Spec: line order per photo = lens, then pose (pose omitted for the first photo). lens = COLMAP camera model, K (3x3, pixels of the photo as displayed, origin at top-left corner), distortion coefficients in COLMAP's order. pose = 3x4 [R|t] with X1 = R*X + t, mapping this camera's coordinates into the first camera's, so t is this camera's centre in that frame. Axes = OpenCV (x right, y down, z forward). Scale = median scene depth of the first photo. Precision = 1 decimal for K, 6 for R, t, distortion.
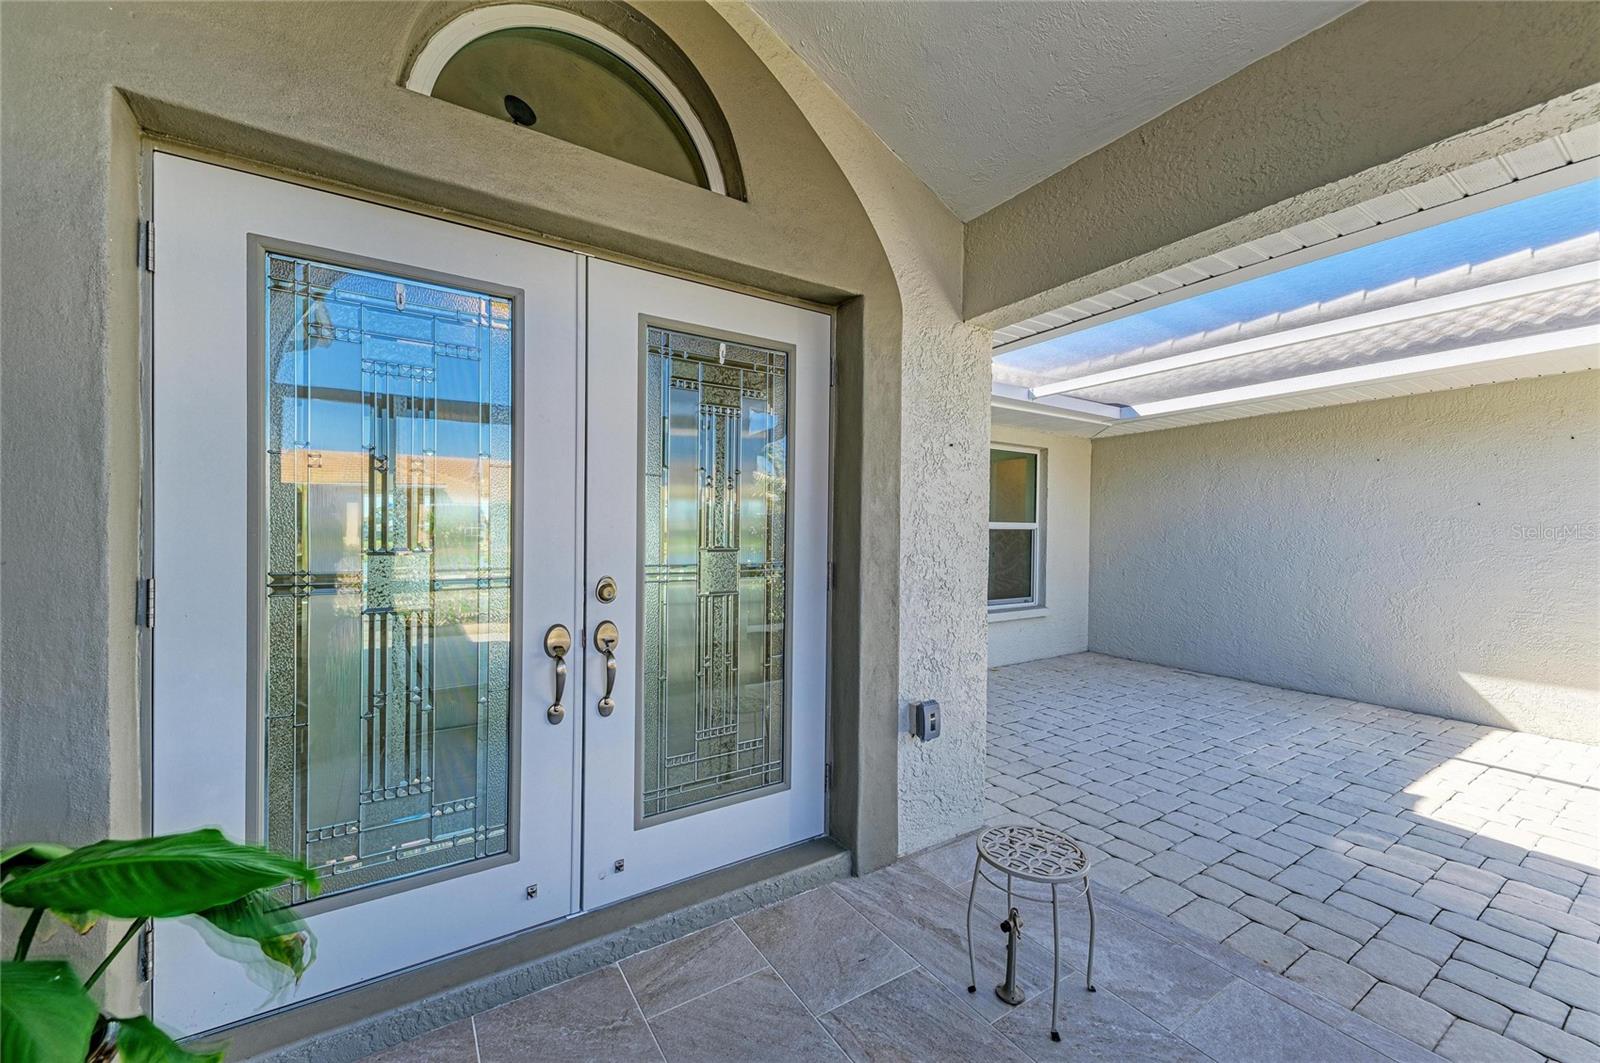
lens RADIAL K [[626.8, 0, 801.1], [0, 626.8, 544.6], [0, 0, 1]] dist [0.006681, -0.000439]
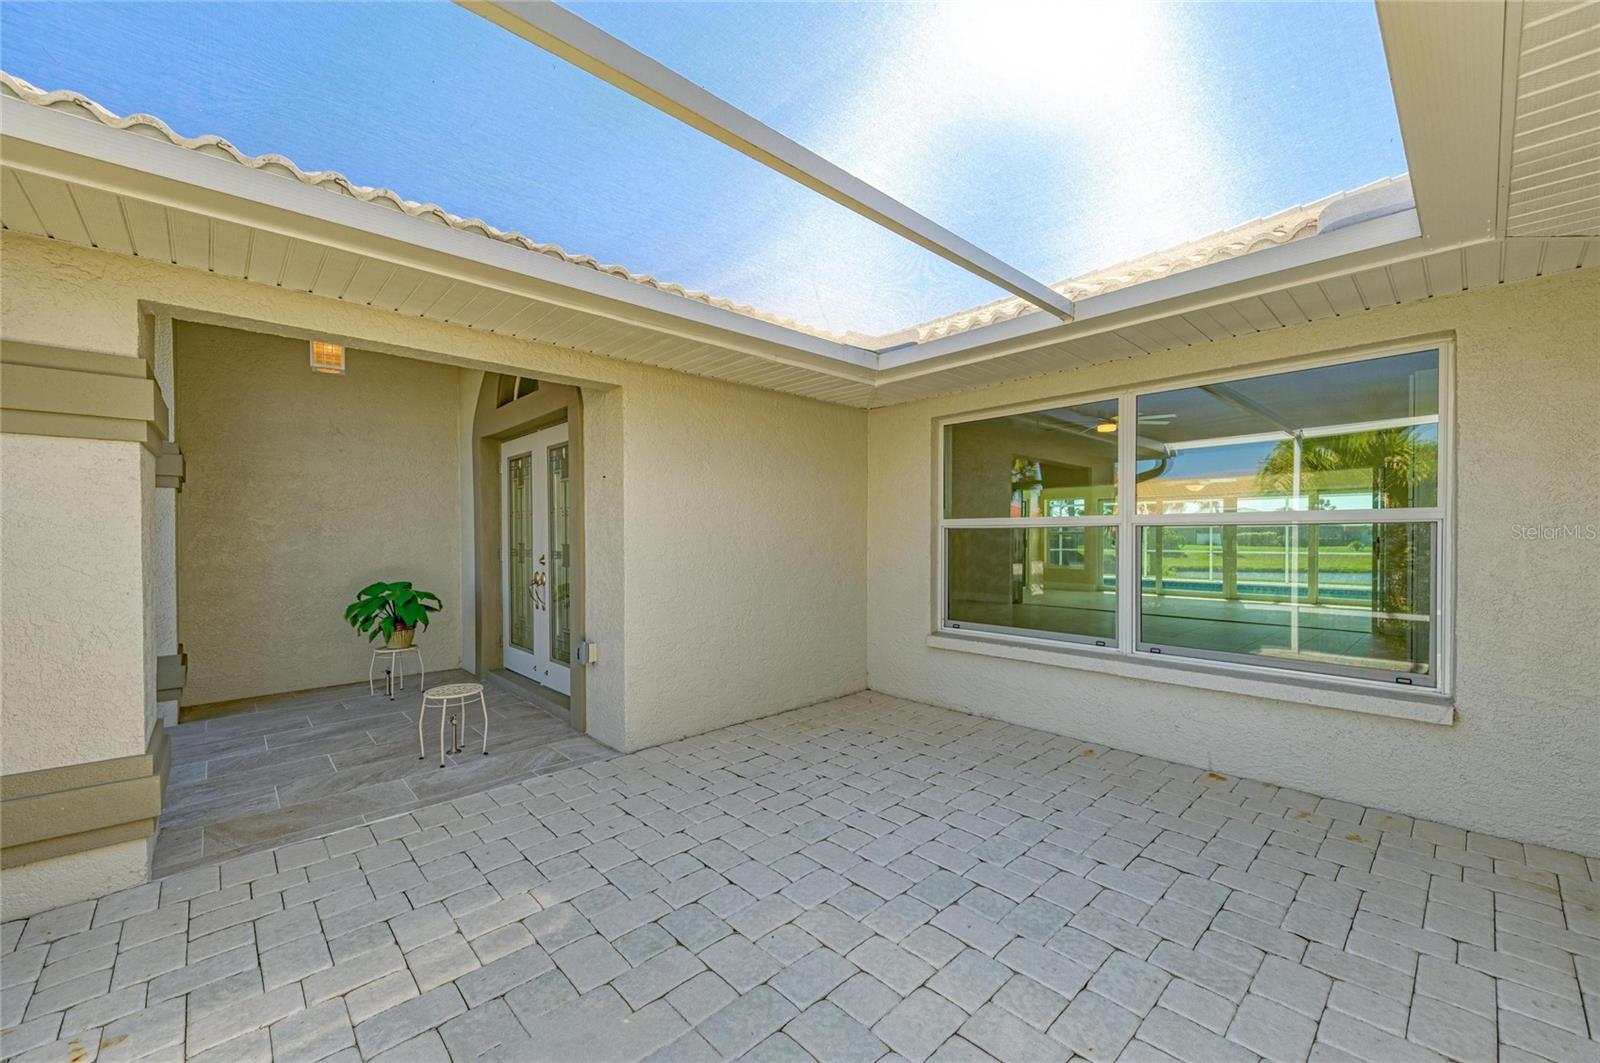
lens RADIAL K [[626.8, 0, 801.1], [0, 626.8, 544.6], [0, 0, 1]] dist [0.006681, -0.000439]
pose [[0.175123, 0.012107, -0.984472, 1.970217], [-0.015553, 0.999834, 0.009529, -0.019002], [0.984424, 0.013643, 0.175283, 1.334565]]
